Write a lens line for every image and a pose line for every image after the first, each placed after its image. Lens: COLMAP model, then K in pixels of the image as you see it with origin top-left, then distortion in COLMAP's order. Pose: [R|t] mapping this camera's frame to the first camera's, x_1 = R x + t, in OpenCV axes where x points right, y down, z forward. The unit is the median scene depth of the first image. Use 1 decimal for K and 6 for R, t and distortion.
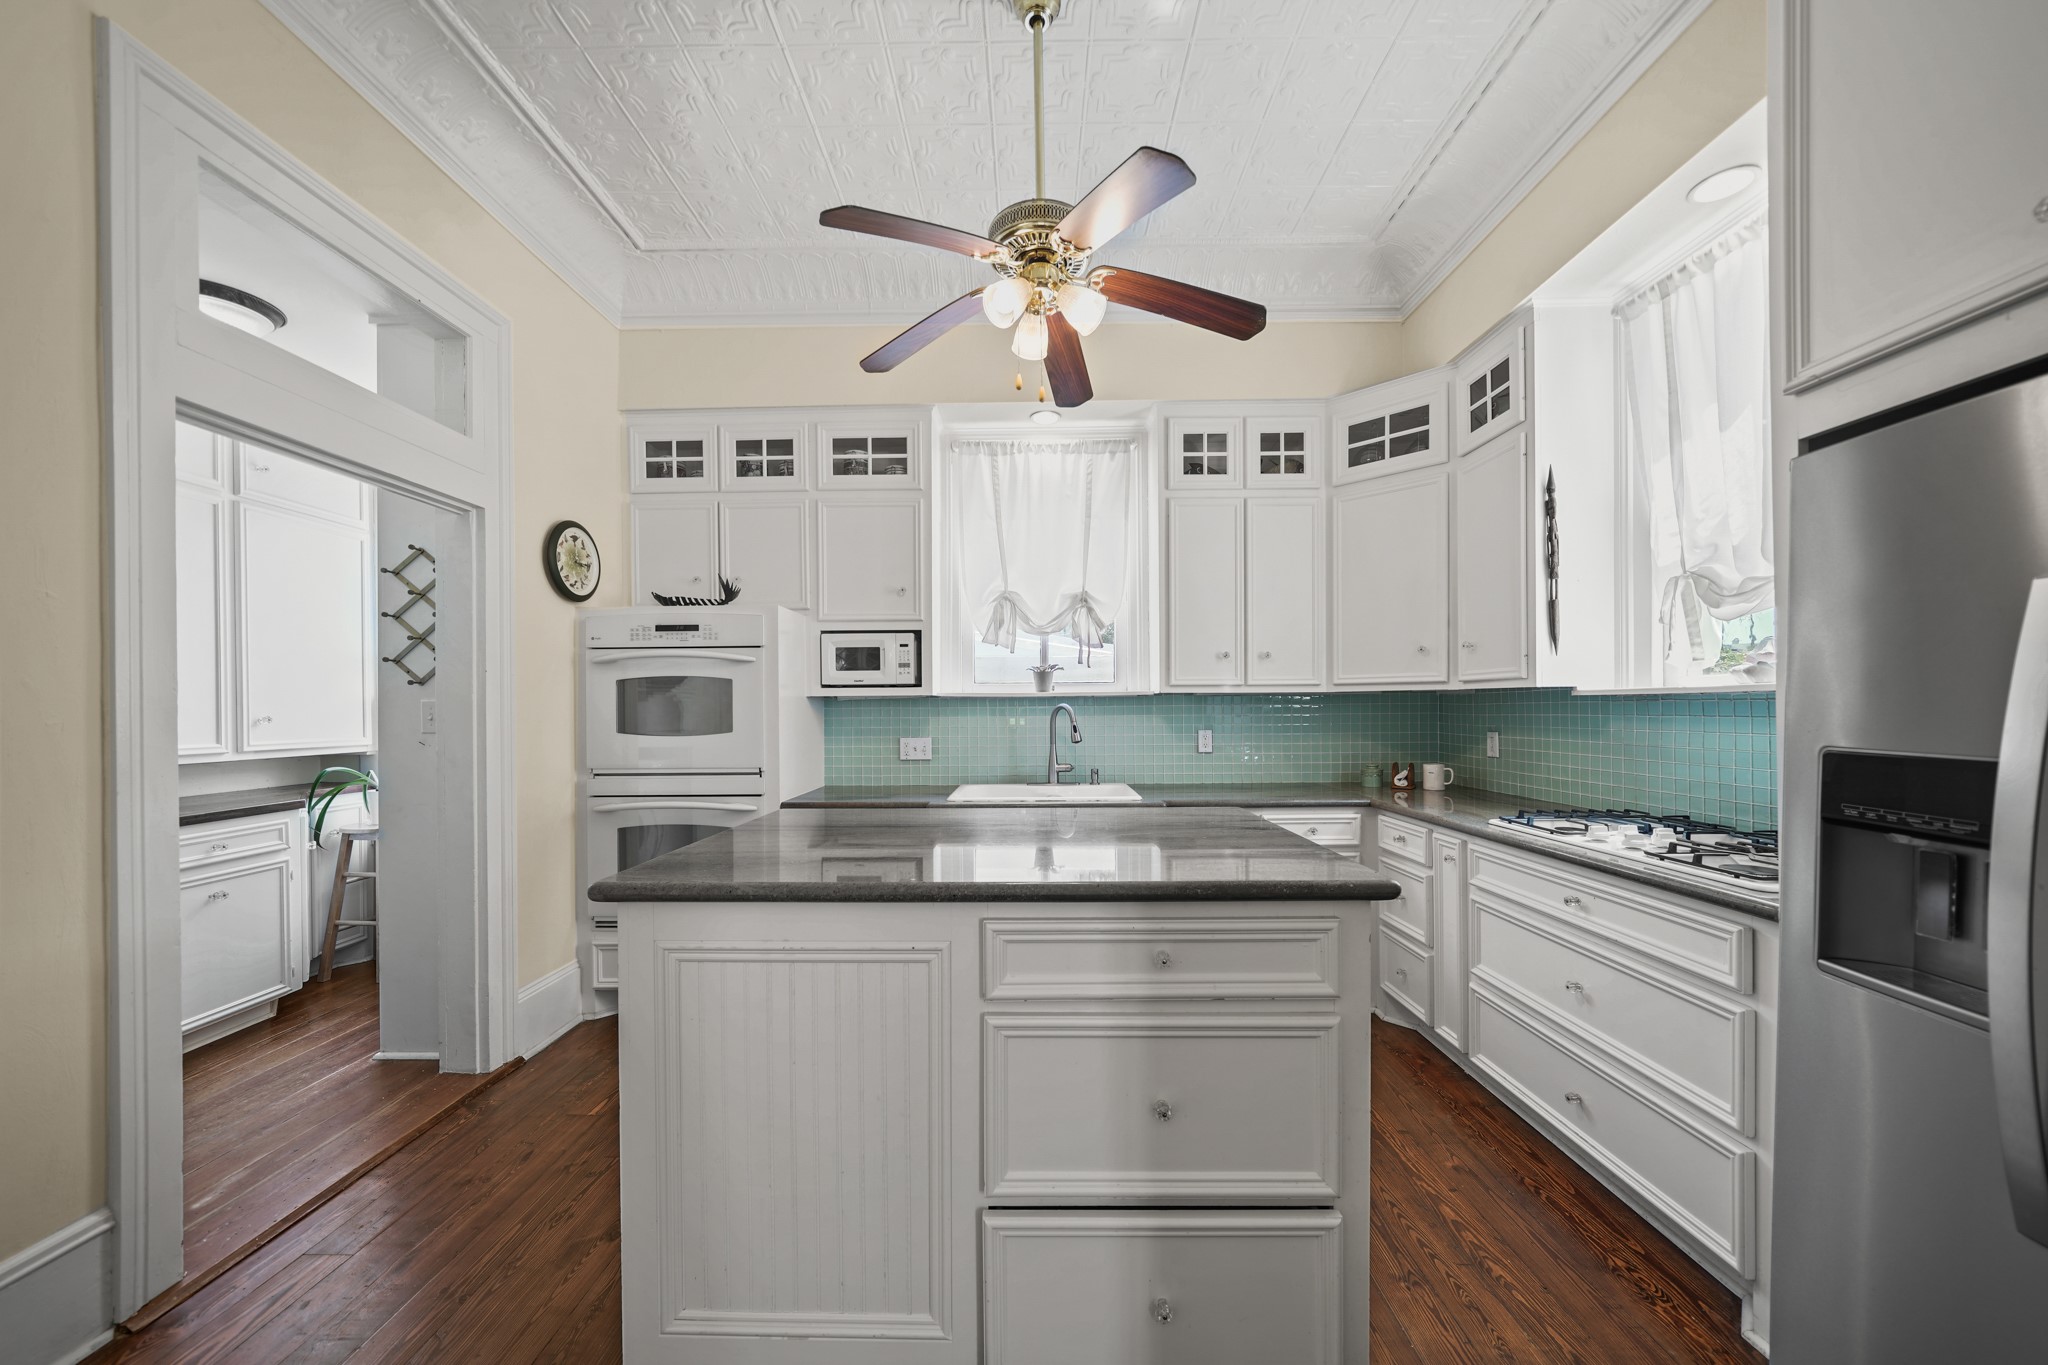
lens RADIAL K [[706.0, 0, 1039.2], [0, 706.0, 713.1], [0, 0, 1]] dist [-0.002700, 0.000851]
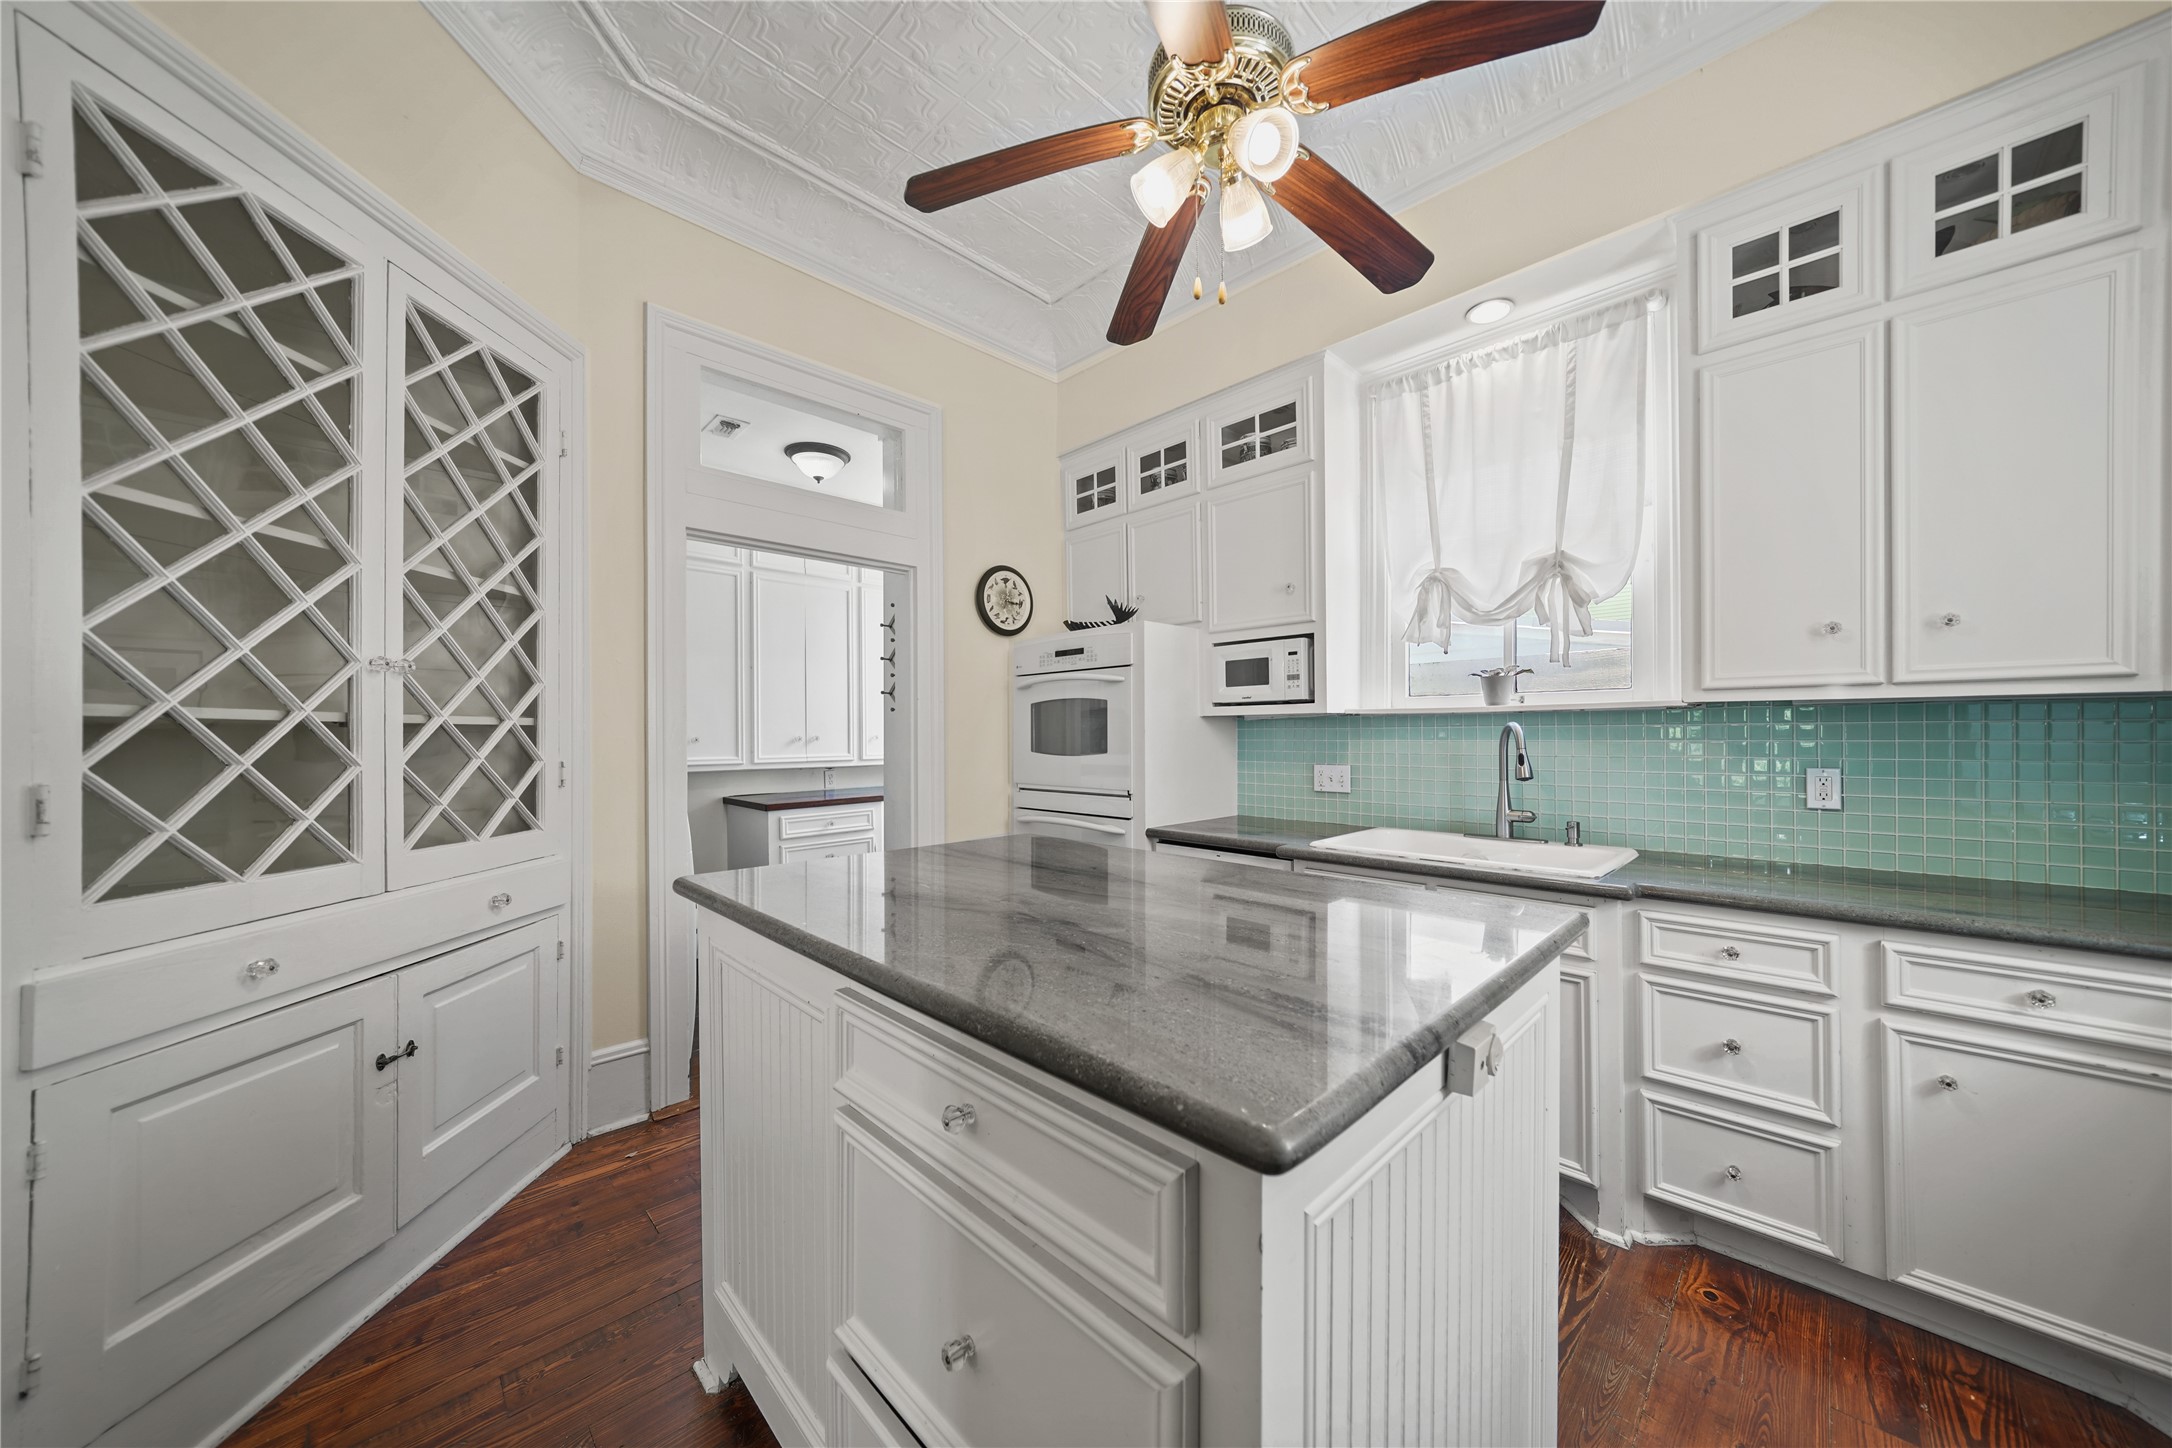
lens RADIAL K [[748.7, 0, 1098.3], [0, 748.7, 736.8], [0, 0, 1]] dist [-0.002700, 0.000851]
pose [[0.716019, 0.005658, -0.698058, 0.259306], [-0.005634, 0.999981, 0.002326, 0.001479], [0.698058, 0.002267, 0.716037, 0.209939]]
